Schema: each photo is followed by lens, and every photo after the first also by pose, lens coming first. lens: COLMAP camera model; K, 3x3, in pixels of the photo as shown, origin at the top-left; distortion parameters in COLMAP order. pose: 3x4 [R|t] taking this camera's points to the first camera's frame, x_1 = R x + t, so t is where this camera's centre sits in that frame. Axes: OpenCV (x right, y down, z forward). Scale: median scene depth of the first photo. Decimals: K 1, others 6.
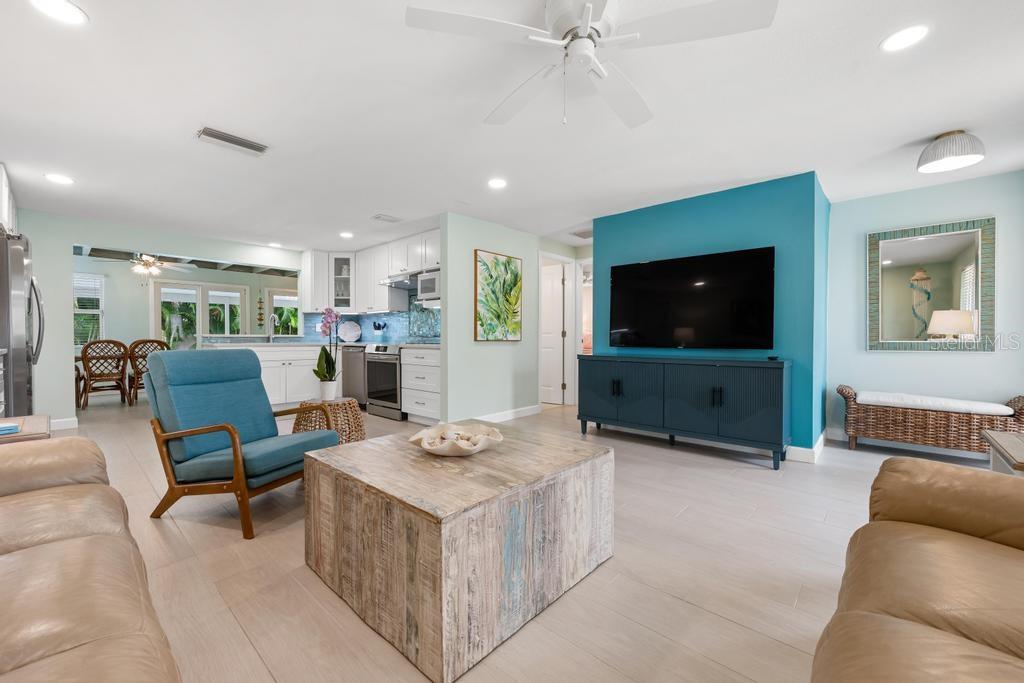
lens RADIAL K [[409.9, 0, 517.7], [0, 409.9, 346.5], [0, 0, 1]] dist [-0.000090, 0.001090]
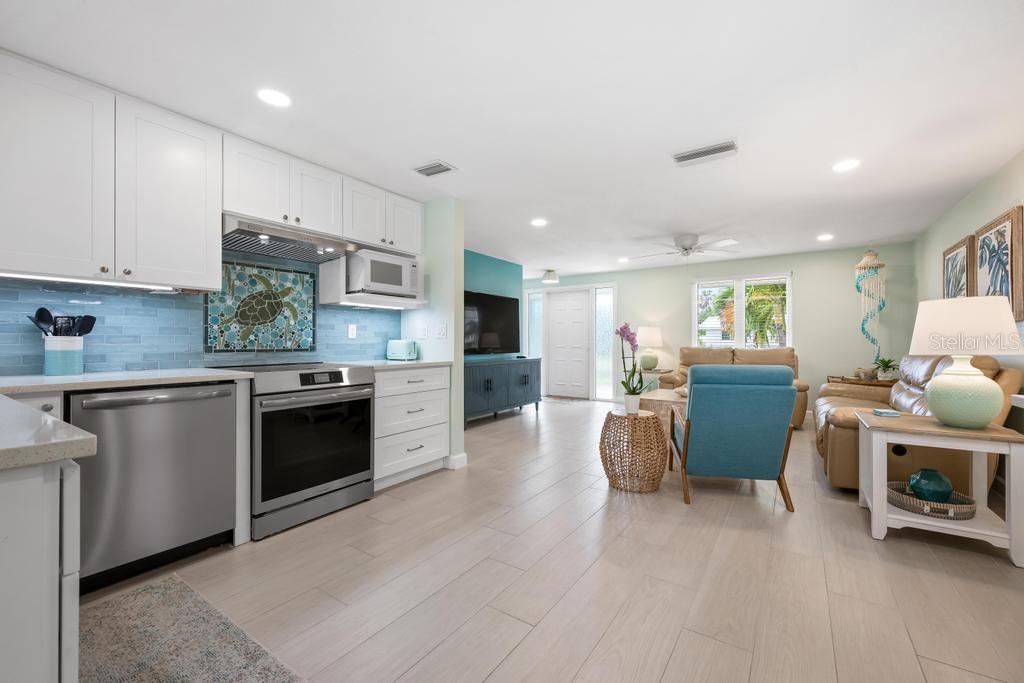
lens RADIAL K [[420.0, 0, 518.0], [0, 420.0, 342.0], [0, 0, 1]] dist [-0.004560, 0.000466]
pose [[-0.140380, -0.001764, 0.990096, -0.917106], [0.022758, 0.999728, 0.005008, -0.036790], [-0.989836, 0.023236, -0.140302, 0.891852]]
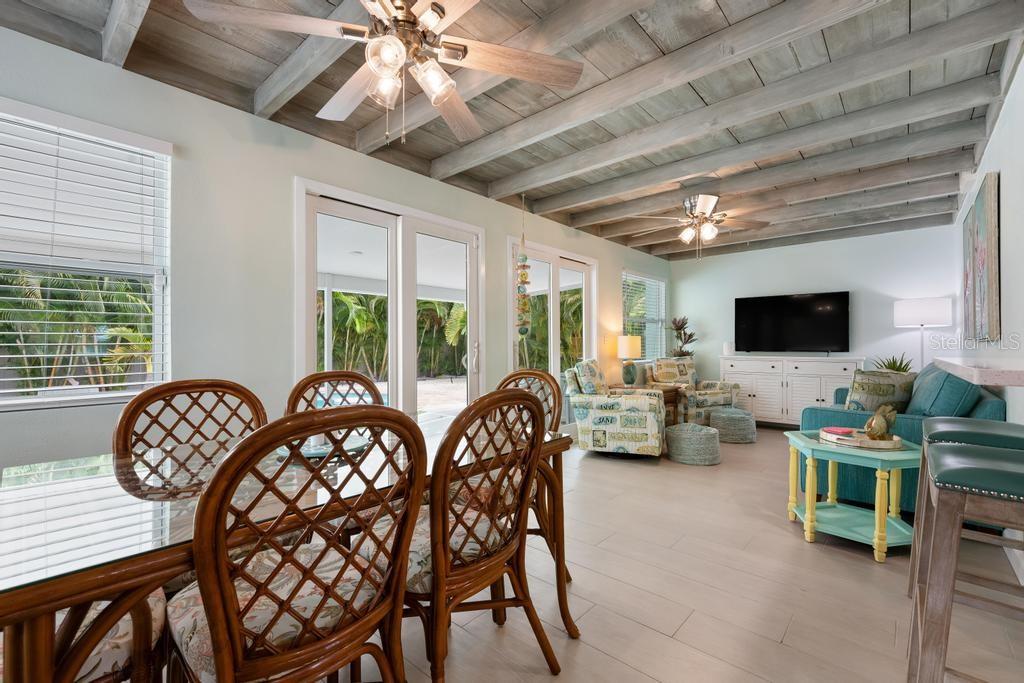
lens RADIAL K [[441.5, 0, 516.3], [0, 441.5, 343.7], [0, 0, 1]] dist [-0.003371, 0.000352]
pose [[0.999843, -0.000383, 0.017732, -1.118492], [0.000786, 0.999741, -0.022737, -0.040861], [-0.017718, 0.022748, 0.999584, 0.998927]]
